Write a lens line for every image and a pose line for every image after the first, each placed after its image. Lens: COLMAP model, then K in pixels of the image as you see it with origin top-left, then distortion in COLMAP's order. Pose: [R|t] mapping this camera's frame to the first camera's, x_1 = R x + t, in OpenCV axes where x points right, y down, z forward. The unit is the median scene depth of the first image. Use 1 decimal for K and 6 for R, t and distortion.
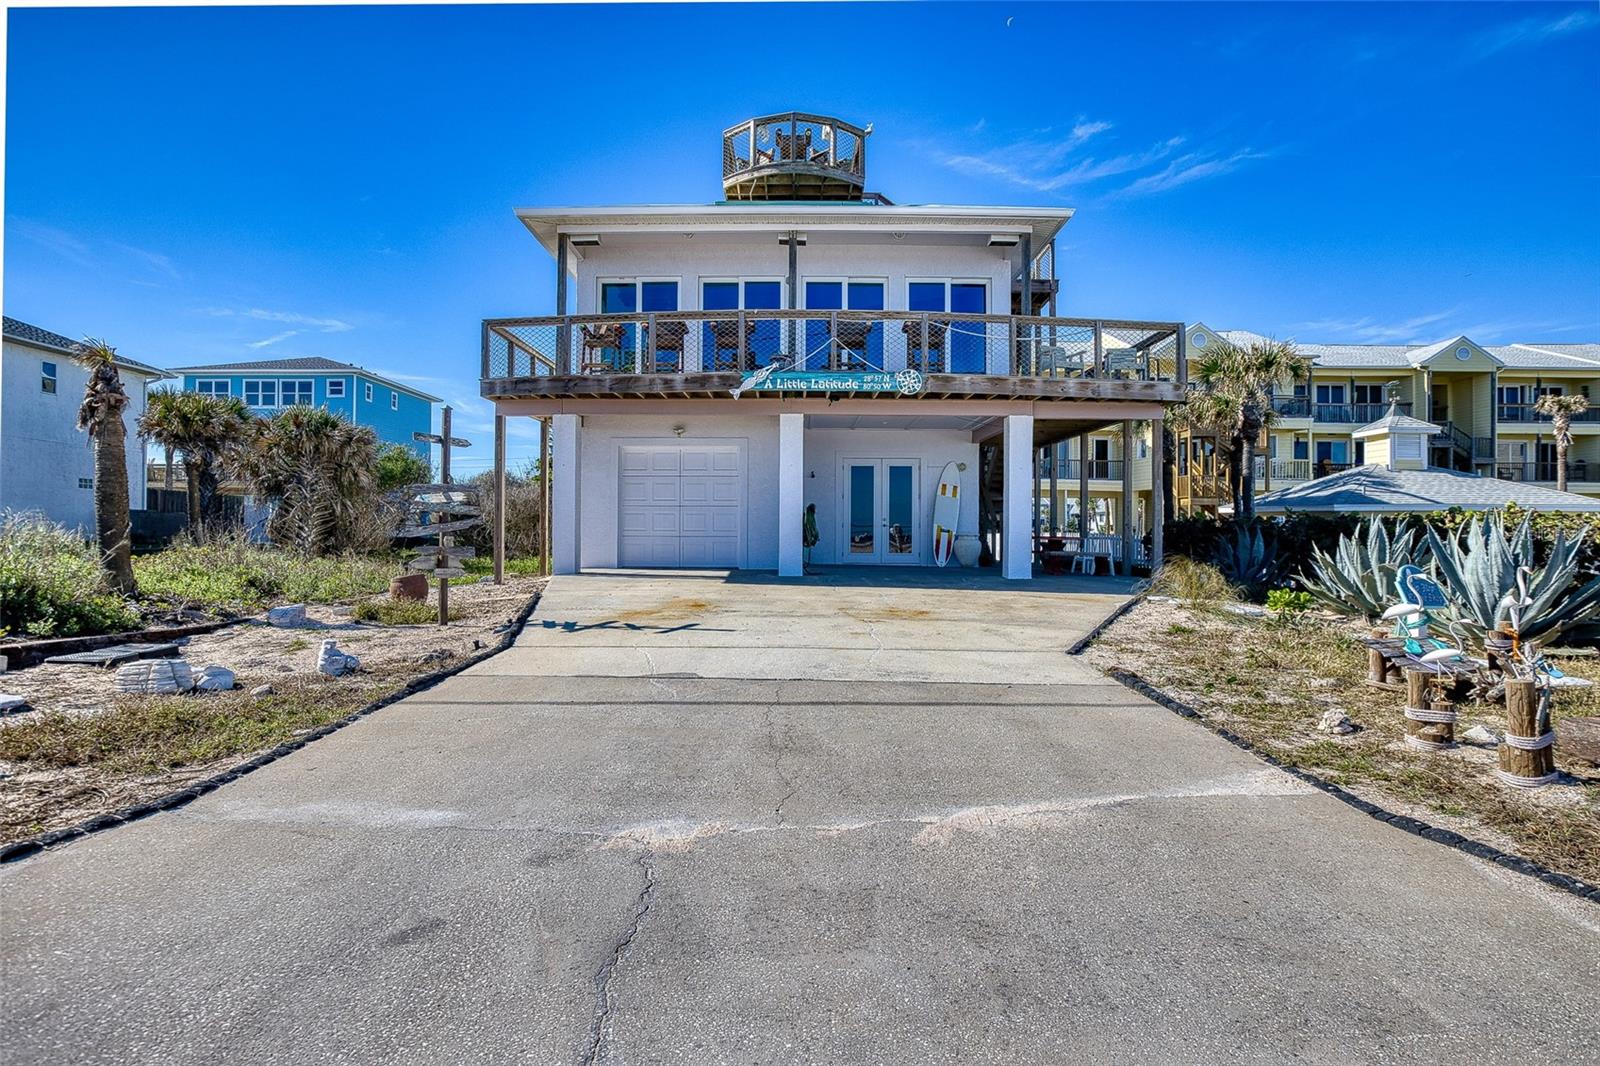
lens RADIAL K [[1003.0, 0, 800.0], [0, 1003.0, 533.0], [0, 0, 1]] dist [-0.028983, 0.000022]
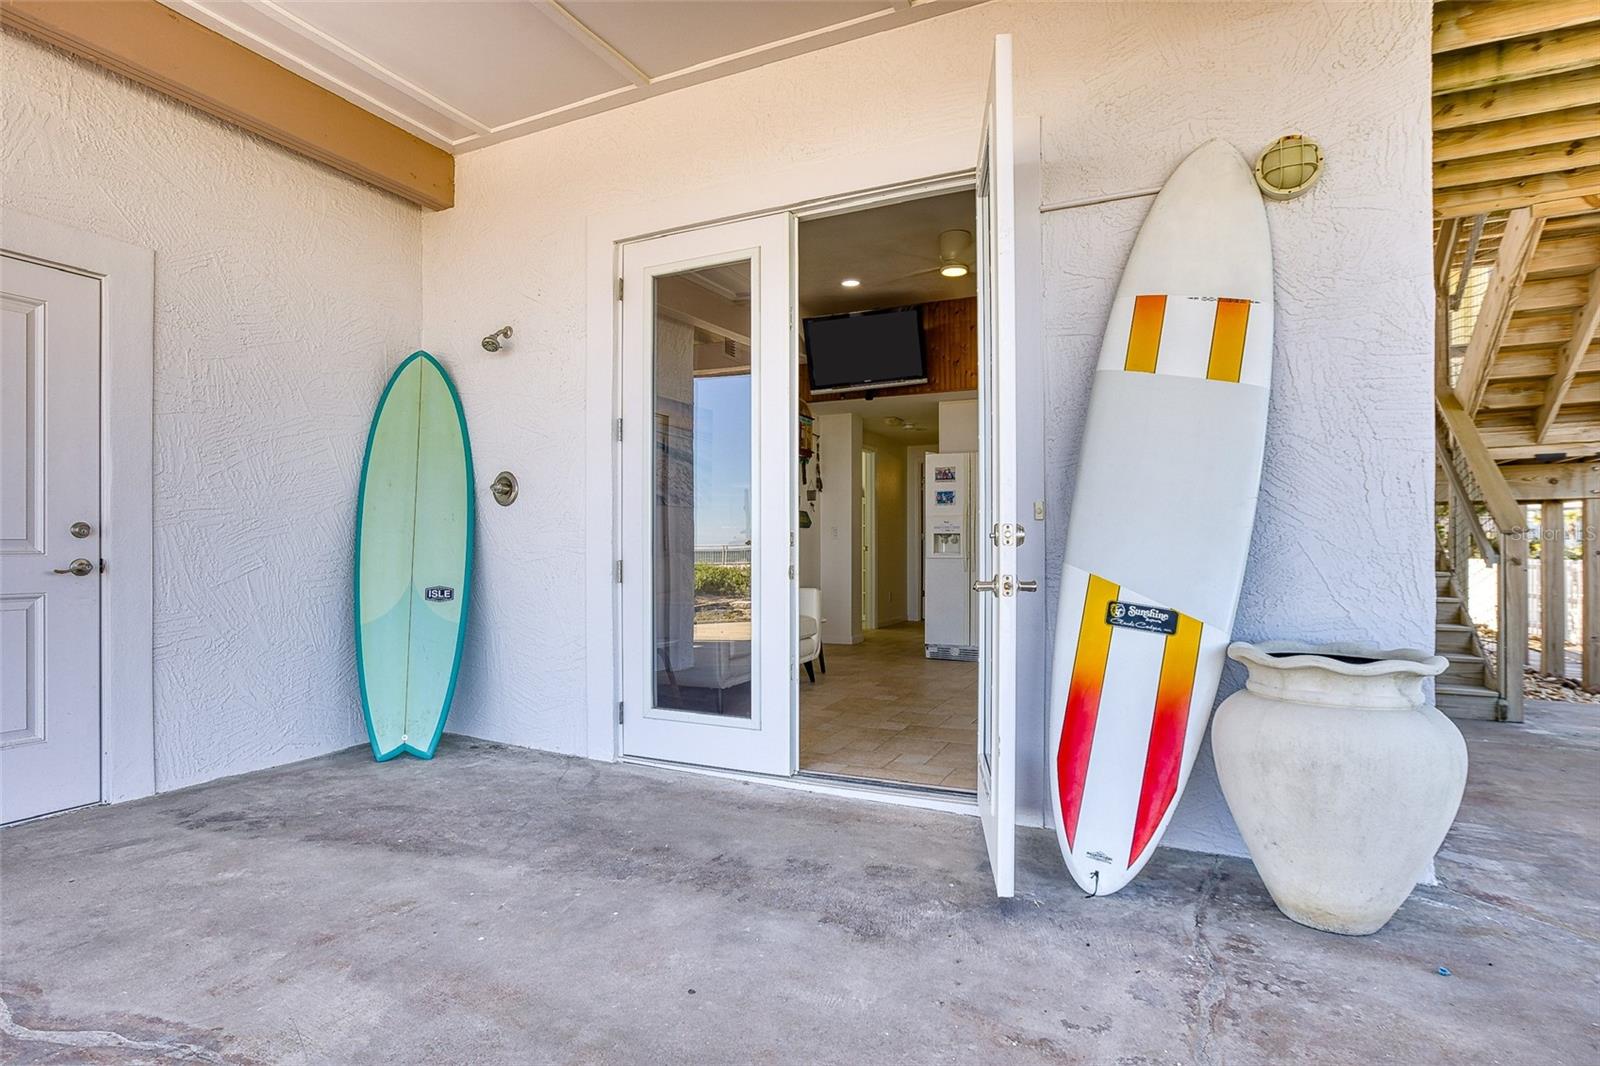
lens RADIAL K [[856.4, 0, 792.1], [0, 856.4, 538.3], [0, 0, 1]] dist [-0.001506, 0.000226]
pose [[0.897860, -0.009260, -0.440184, 0.180076], [0.007848, 0.999957, -0.005026, -0.015235], [0.440211, 0.001058, 0.897894, 1.021422]]
